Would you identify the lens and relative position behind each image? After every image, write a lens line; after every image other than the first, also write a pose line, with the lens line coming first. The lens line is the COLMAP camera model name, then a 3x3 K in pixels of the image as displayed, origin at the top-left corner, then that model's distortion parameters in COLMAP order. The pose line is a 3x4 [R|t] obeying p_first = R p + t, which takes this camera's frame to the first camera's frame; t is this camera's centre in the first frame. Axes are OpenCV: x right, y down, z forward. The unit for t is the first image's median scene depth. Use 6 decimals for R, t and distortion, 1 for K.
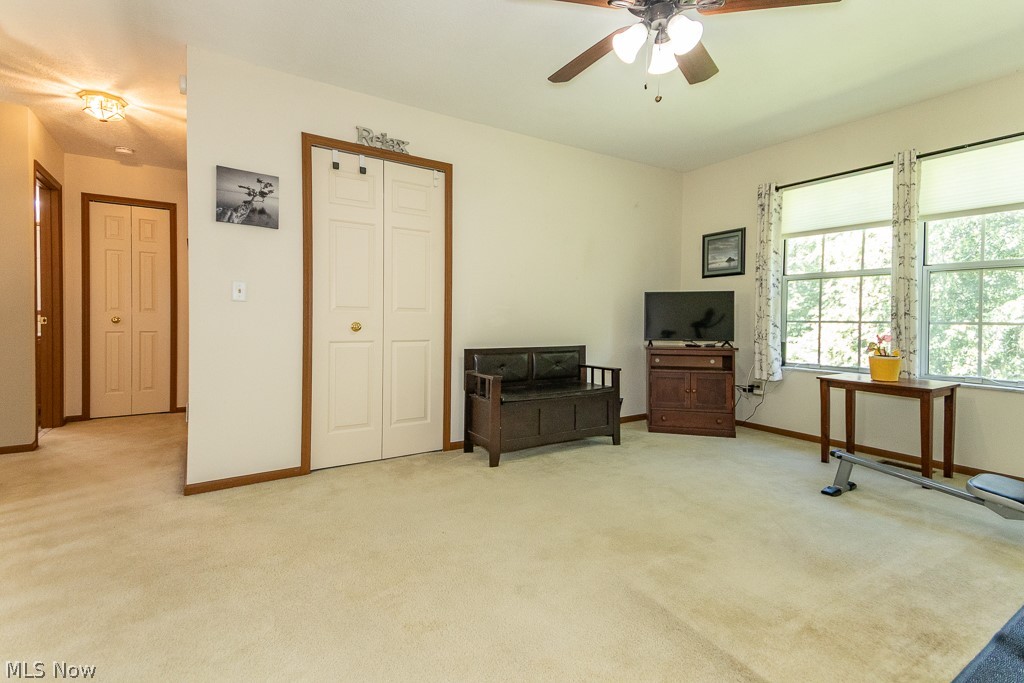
lens RADIAL K [[471.1, 0, 513.6], [0, 471.1, 322.2], [0, 0, 1]] dist [0.054009, -0.007750]
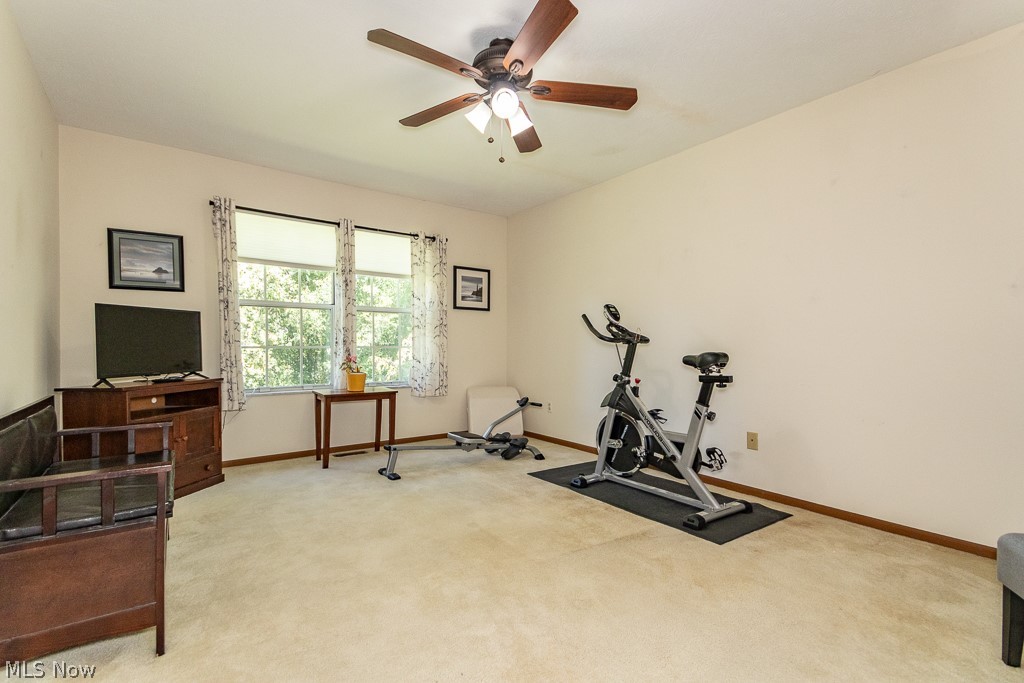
lens RADIAL K [[471.1, 0, 514.7], [0, 471.1, 345.6], [0, 0, 1]] dist [0.054009, -0.007750]
pose [[-0.051357, -0.002879, 0.998676, -0.505208], [0.009273, 0.999951, 0.003360, -0.003727], [-0.998637, 0.009434, -0.051327, 0.589280]]
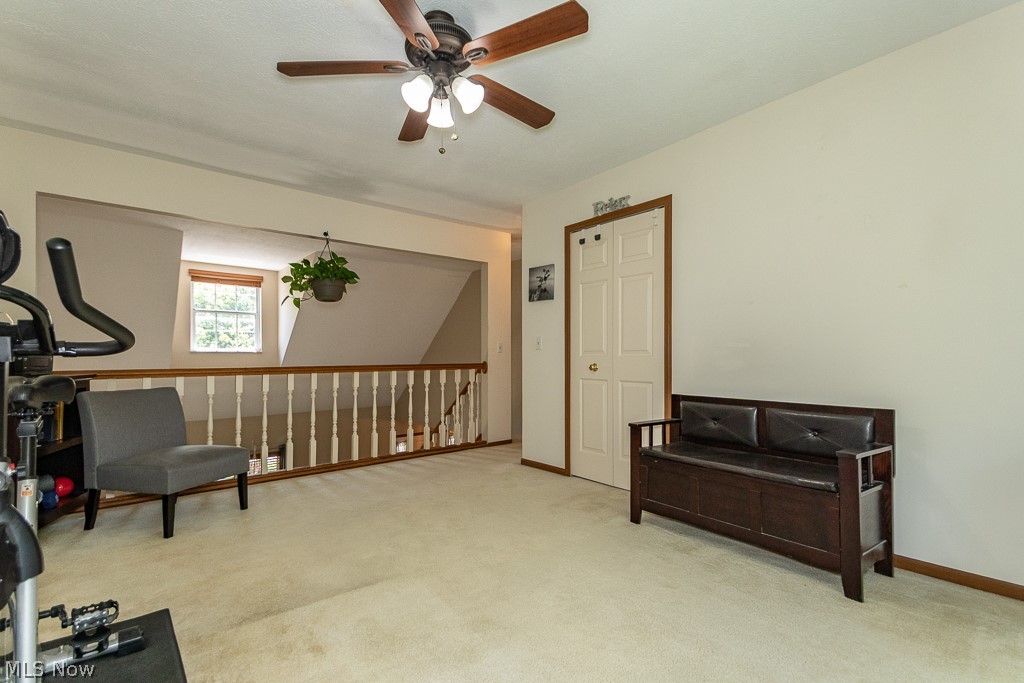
lens RADIAL K [[471.1, 0, 503.0], [0, 471.1, 347.7], [0, 0, 1]] dist [0.054009, -0.007750]
pose [[0.110665, -0.031487, -0.993359, 0.763913], [-0.003484, 0.999480, -0.032069, -0.000307], [0.993852, 0.007009, 0.110497, 0.576676]]
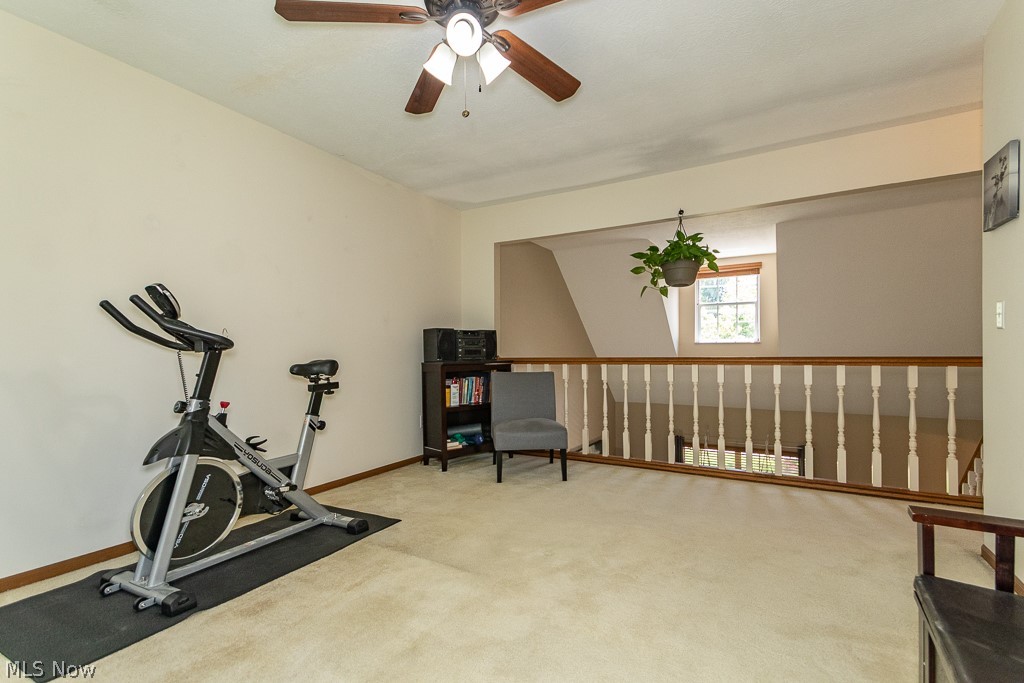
lens RADIAL K [[471.1, 0, 512.7], [0, 471.1, 346.7], [0, 0, 1]] dist [0.054009, -0.007750]
pose [[-0.879327, -0.008726, -0.476138, 0.371275], [-0.005895, 0.999955, -0.007439, -0.004913], [0.476181, -0.003734, -0.879339, 1.060670]]
